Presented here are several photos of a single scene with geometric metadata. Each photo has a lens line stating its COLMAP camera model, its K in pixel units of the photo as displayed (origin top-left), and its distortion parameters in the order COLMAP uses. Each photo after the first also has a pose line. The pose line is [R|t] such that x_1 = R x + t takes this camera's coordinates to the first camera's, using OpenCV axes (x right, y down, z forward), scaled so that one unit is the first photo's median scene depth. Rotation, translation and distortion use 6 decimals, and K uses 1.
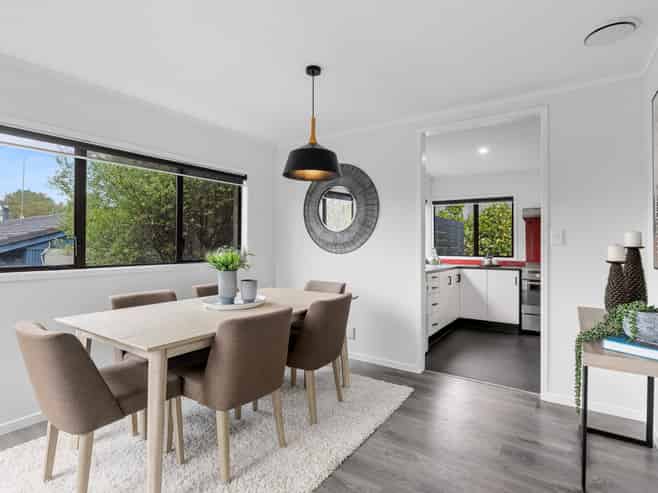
lens RADIAL K [[352.4, 0, 327.9], [0, 352.4, 244.8], [0, 0, 1]] dist [0.024861, 0.000109]
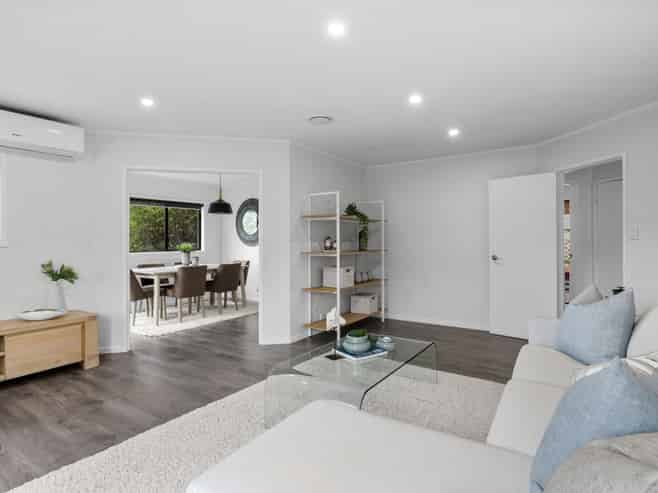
lens RADIAL K [[350.8, 0, 328.9], [0, 350.8, 244.4], [0, 0, 1]] dist [-0.004036, -0.000223]
pose [[0.999790, -0.003611, 0.020185, 0.506768], [0.003503, 0.999979, 0.005380, 0.007129], [-0.020204, -0.005308, 0.999782, -1.101133]]
